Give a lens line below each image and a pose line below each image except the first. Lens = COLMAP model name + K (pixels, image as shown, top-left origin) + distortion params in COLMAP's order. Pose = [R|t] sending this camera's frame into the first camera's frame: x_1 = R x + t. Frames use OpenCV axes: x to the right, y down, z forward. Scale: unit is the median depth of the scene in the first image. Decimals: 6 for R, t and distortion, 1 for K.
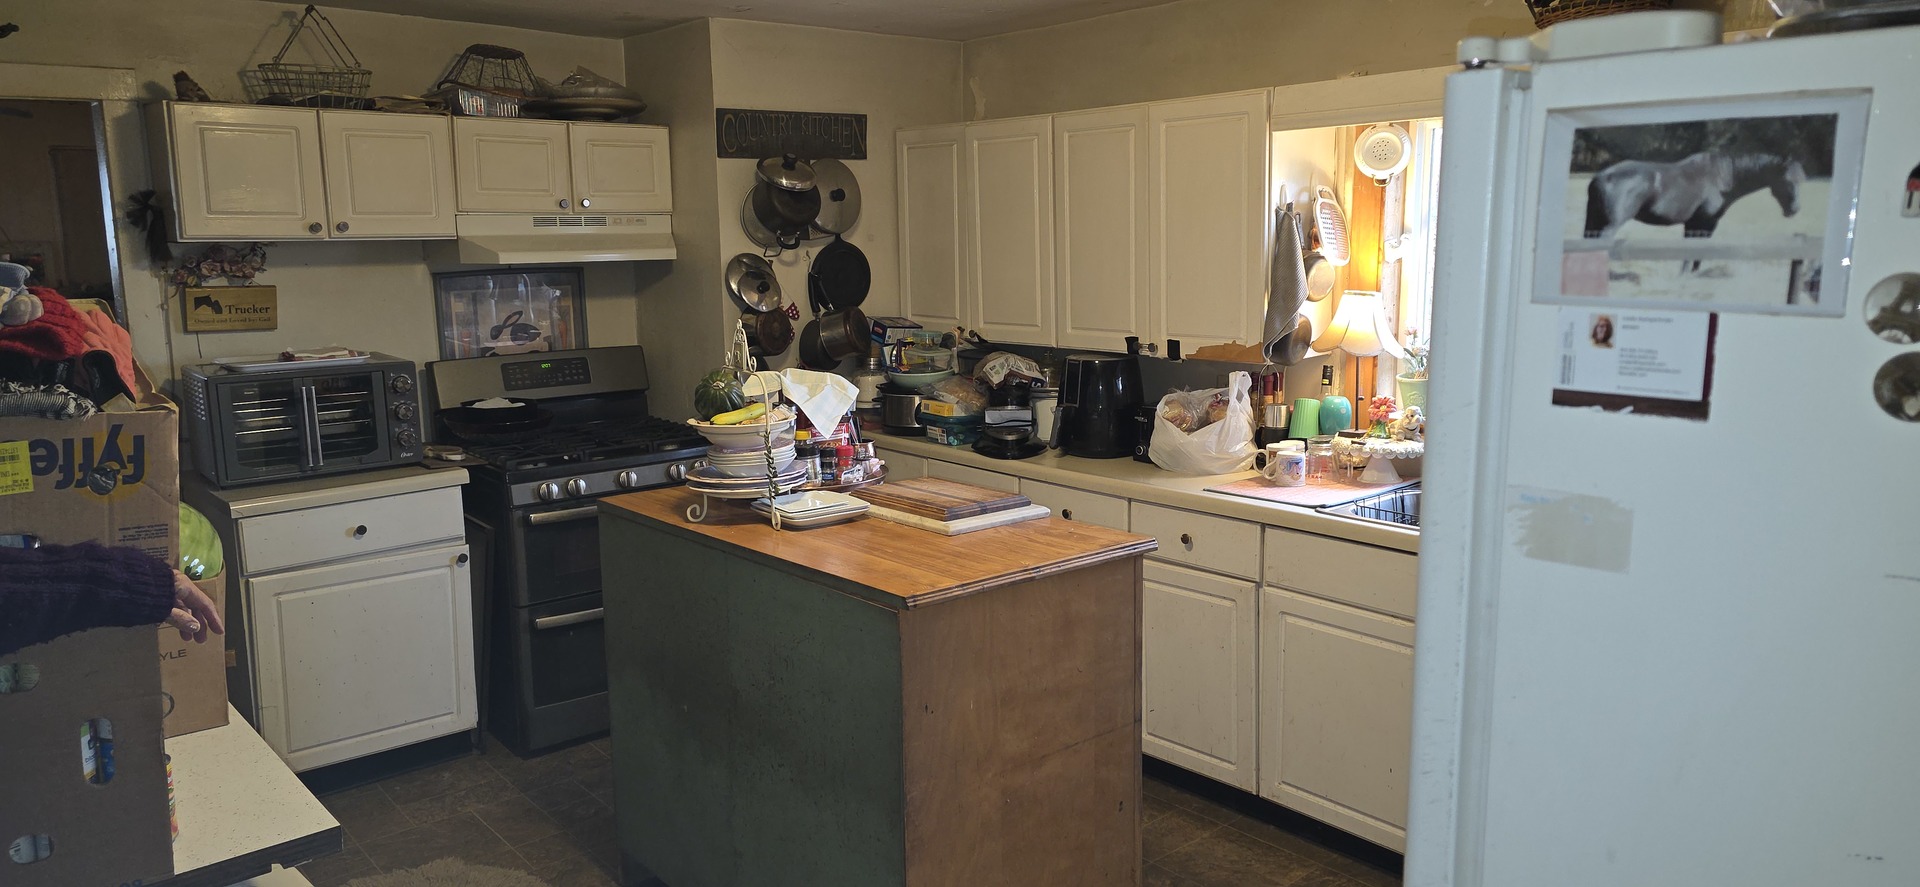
lens RADIAL K [[1278.0, 0, 960.0], [0, 1278.0, 443.5], [0, 0, 1]] dist [0.002188, 0.000400]
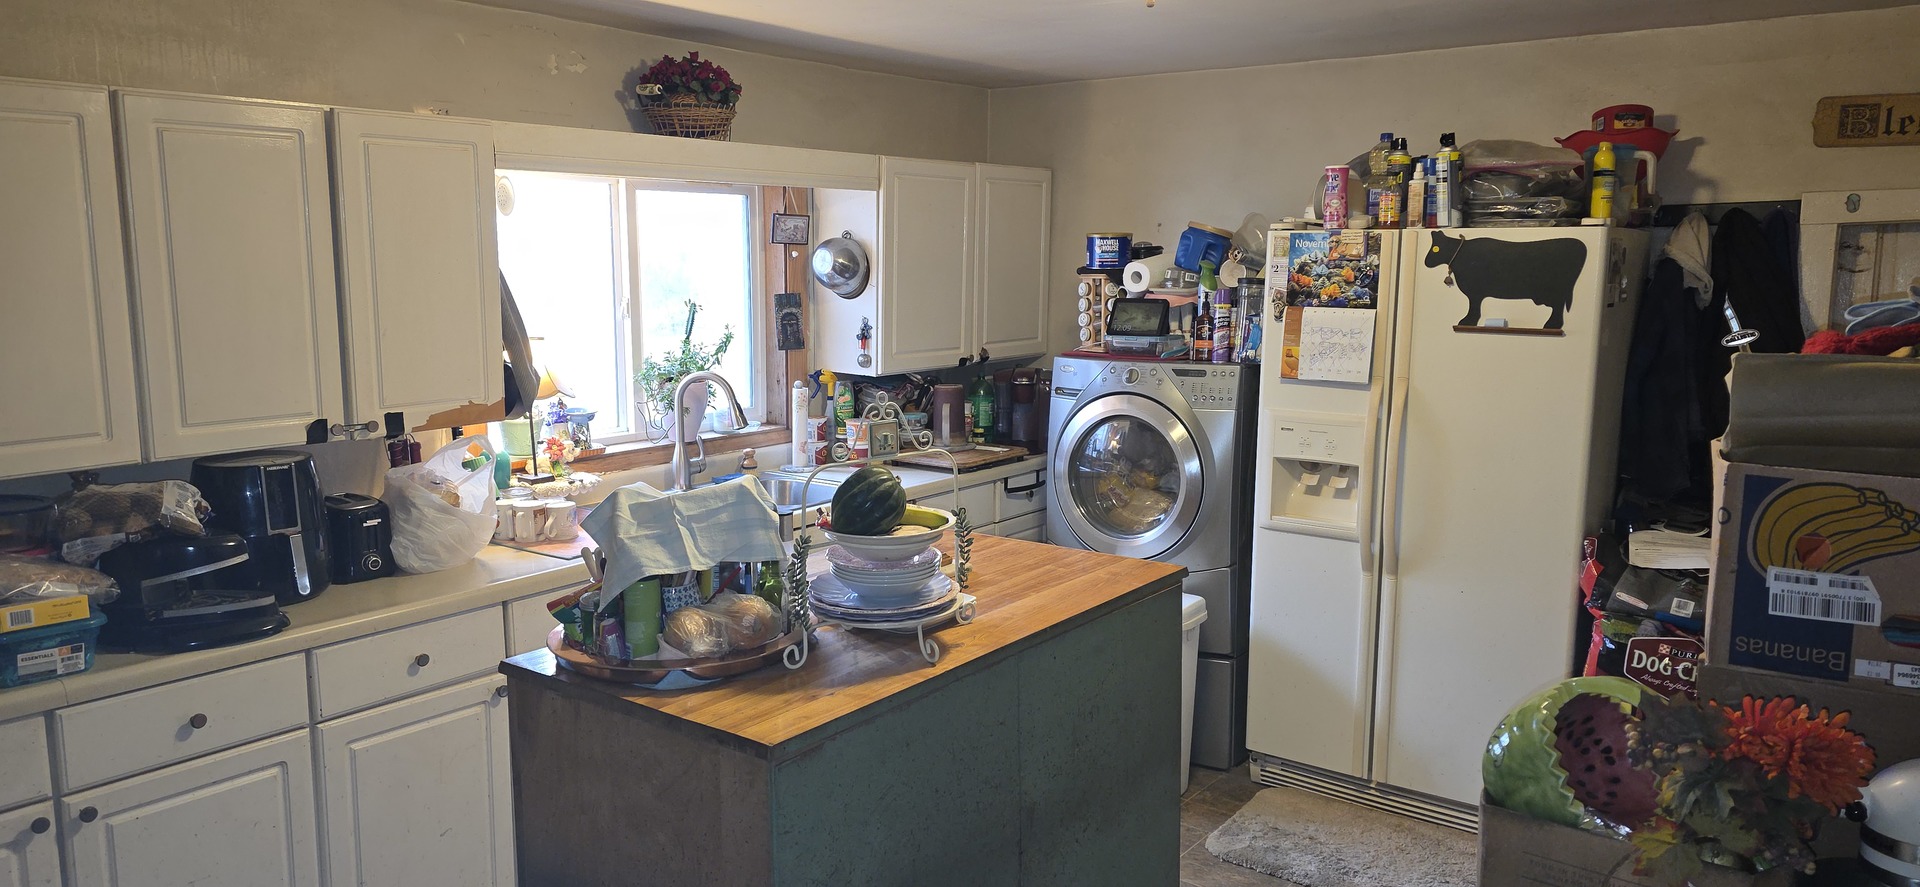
lens RADIAL K [[1278.0, 0, 960.0], [0, 1278.0, 443.5], [0, 0, 1]] dist [0.002188, 0.000400]
pose [[-0.222441, -0.110499, 0.968664, -0.641719], [0.168706, 0.974206, 0.149872, -0.117706], [-0.960239, 0.196757, -0.198062, 0.789959]]
